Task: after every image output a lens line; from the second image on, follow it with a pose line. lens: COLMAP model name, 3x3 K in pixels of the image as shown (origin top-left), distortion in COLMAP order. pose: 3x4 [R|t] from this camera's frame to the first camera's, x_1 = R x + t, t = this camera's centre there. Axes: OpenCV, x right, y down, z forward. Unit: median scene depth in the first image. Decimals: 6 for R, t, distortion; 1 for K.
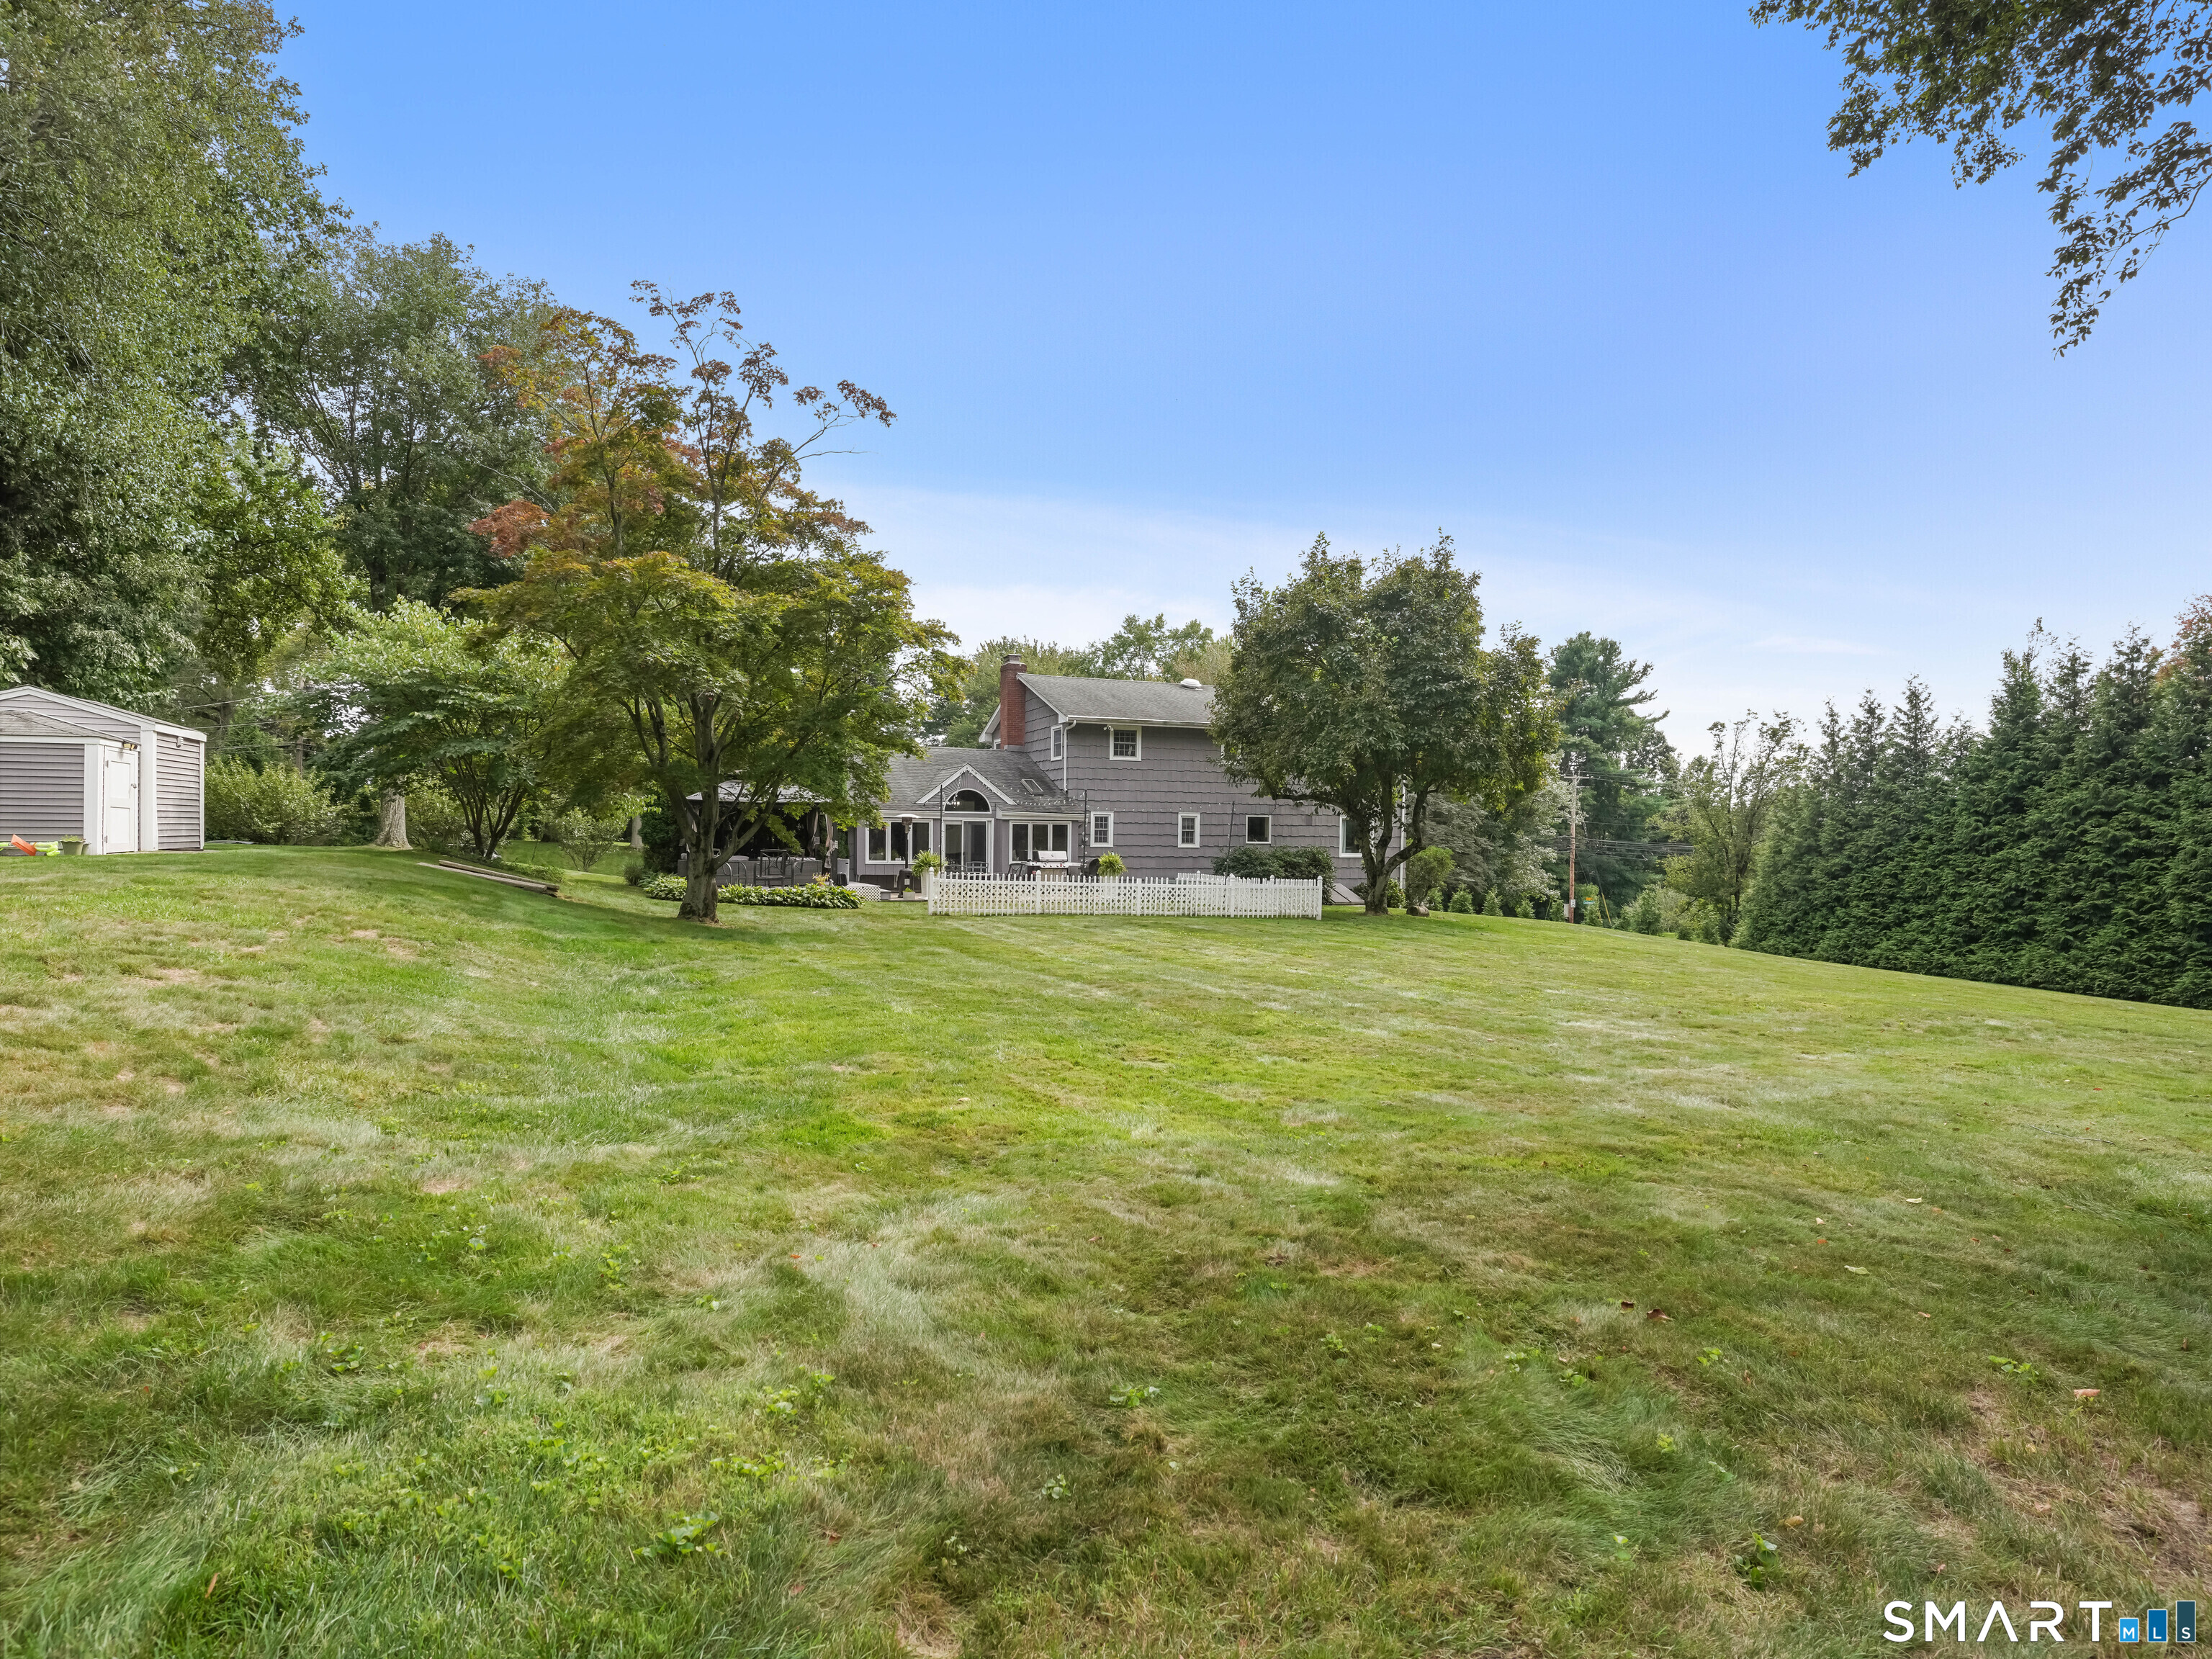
lens RADIAL K [[1182.6, 0, 1109.6], [0, 1182.6, 834.2], [0, 0, 1]] dist [-0.007461, -0.001039]
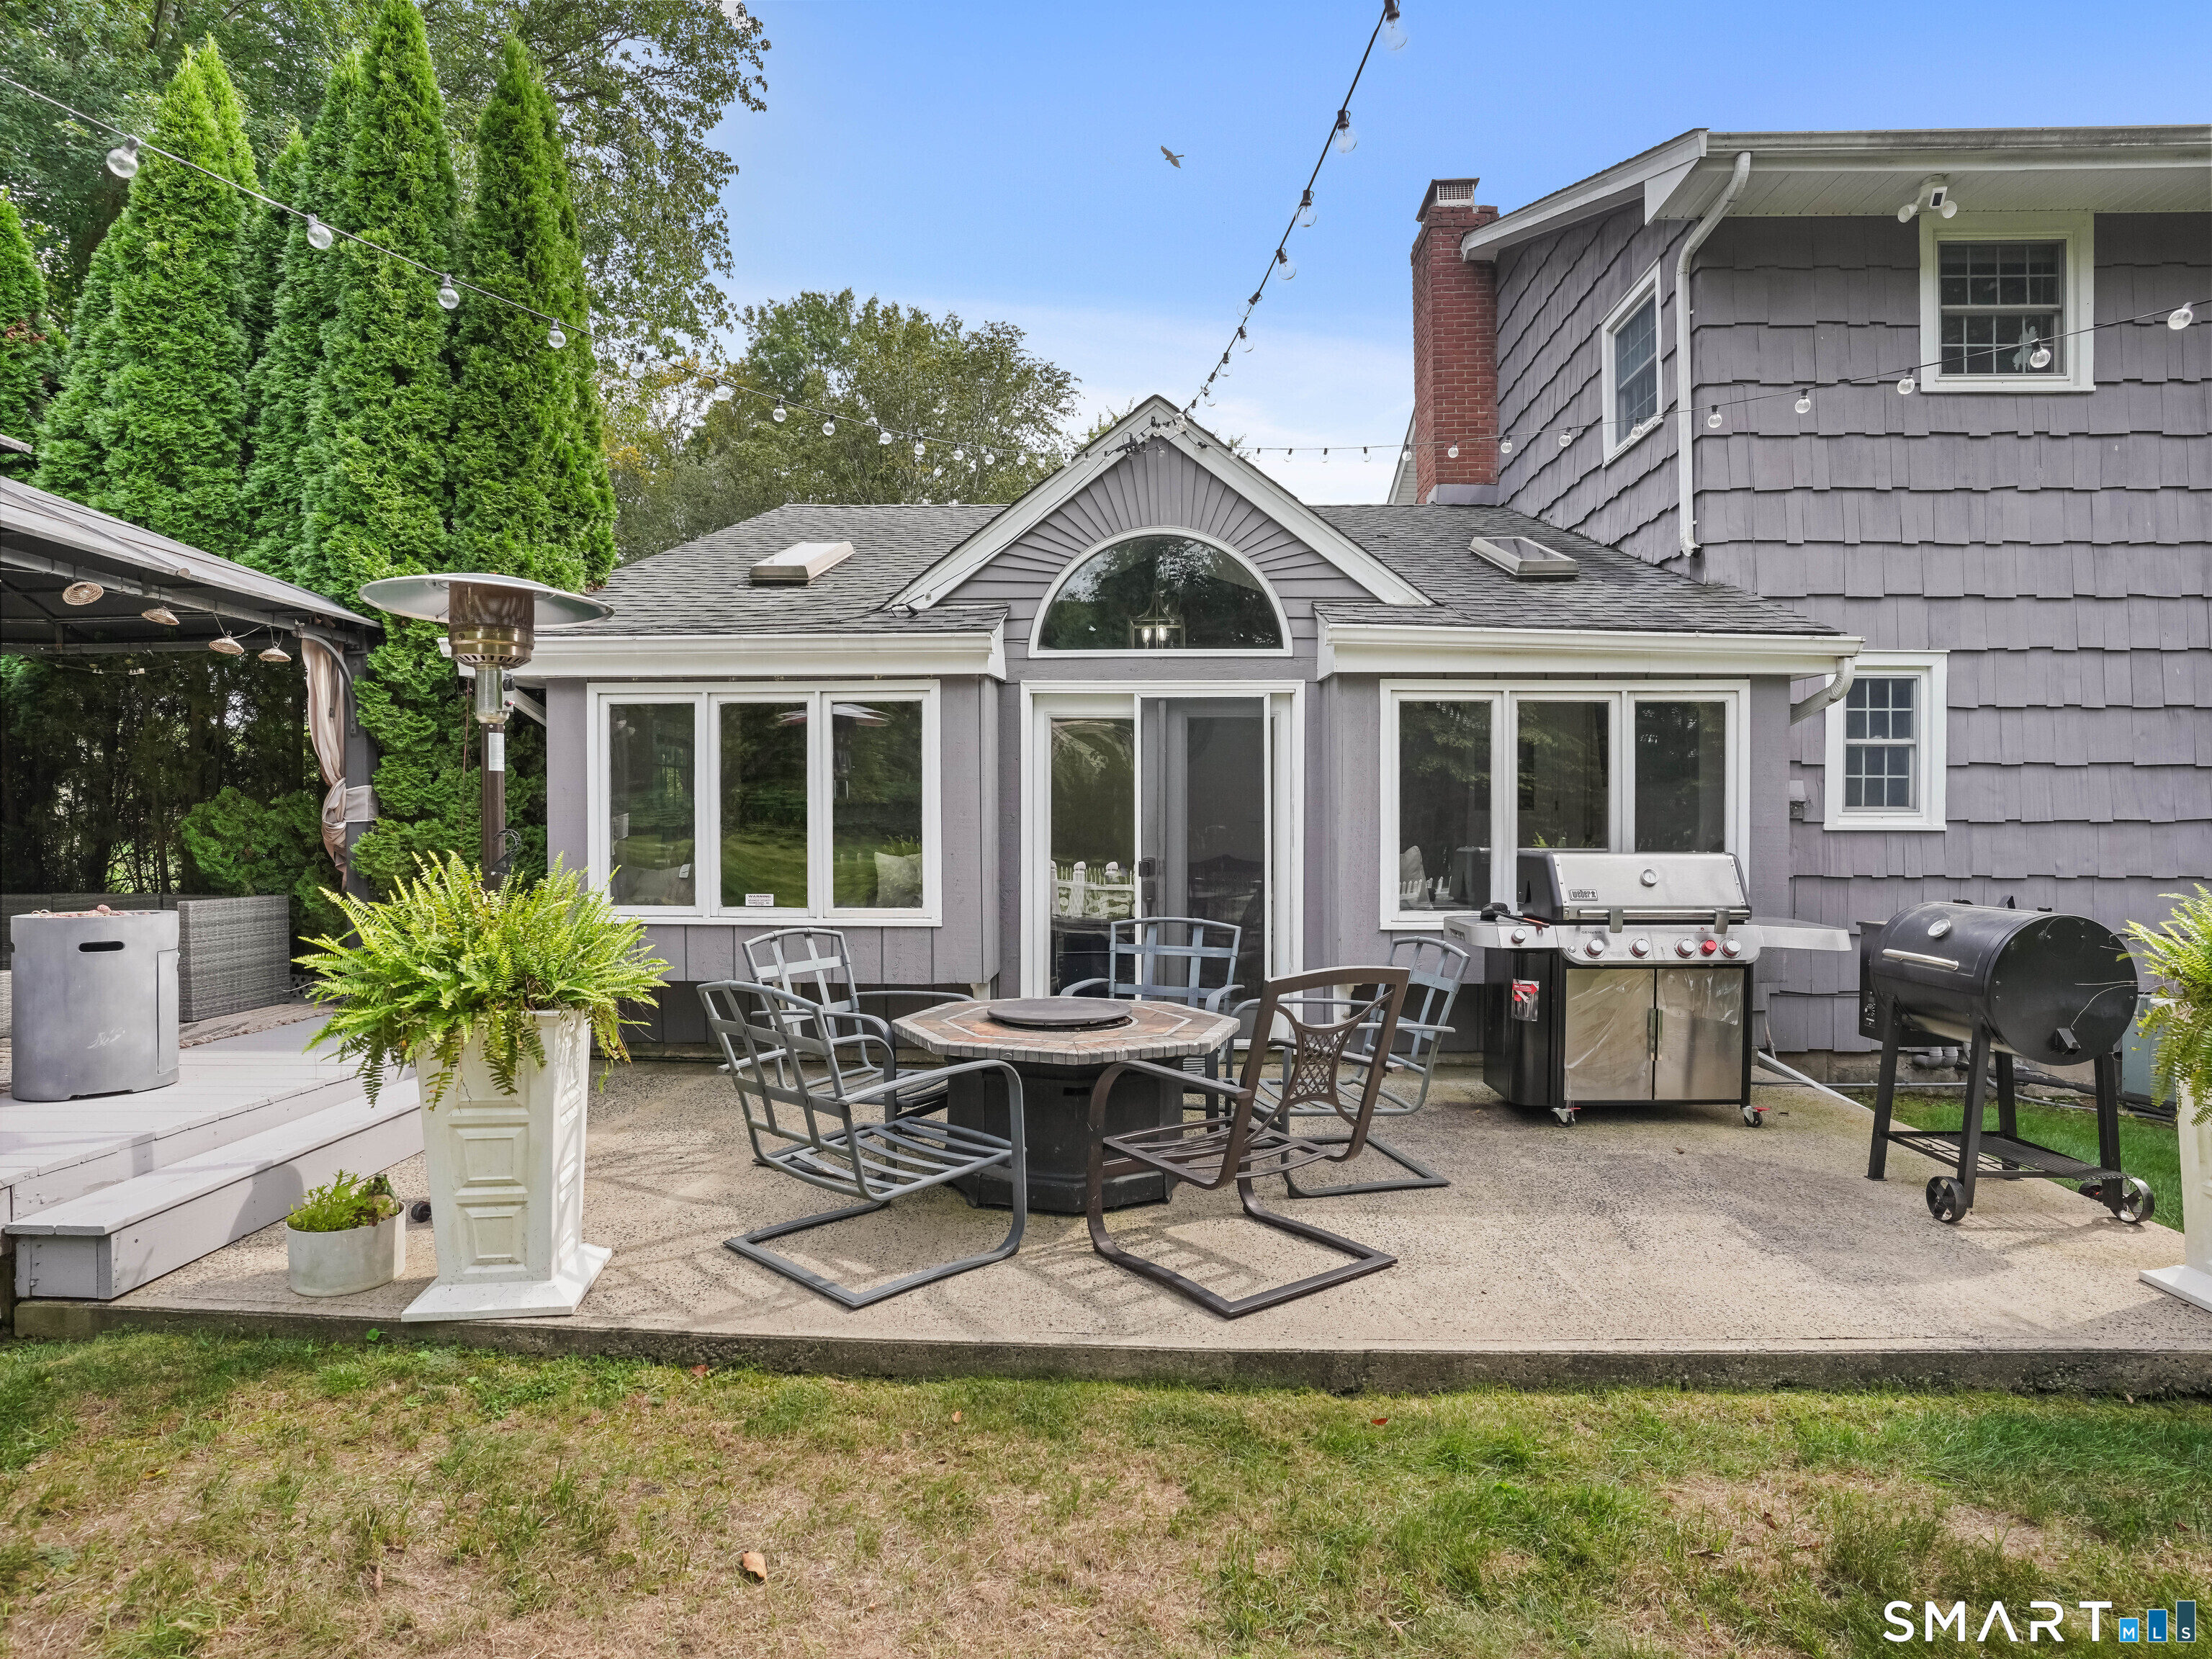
lens RADIAL K [[1182.6, 0, 1125.4], [0, 1182.6, 807.5], [0, 0, 1]] dist [-0.007461, -0.001039]
pose [[0.925801, 0.004562, -0.377984, -0.052700], [0.004357, 0.999732, 0.022737, 0.003069], [0.377986, -0.022697, 0.925533, 0.814120]]
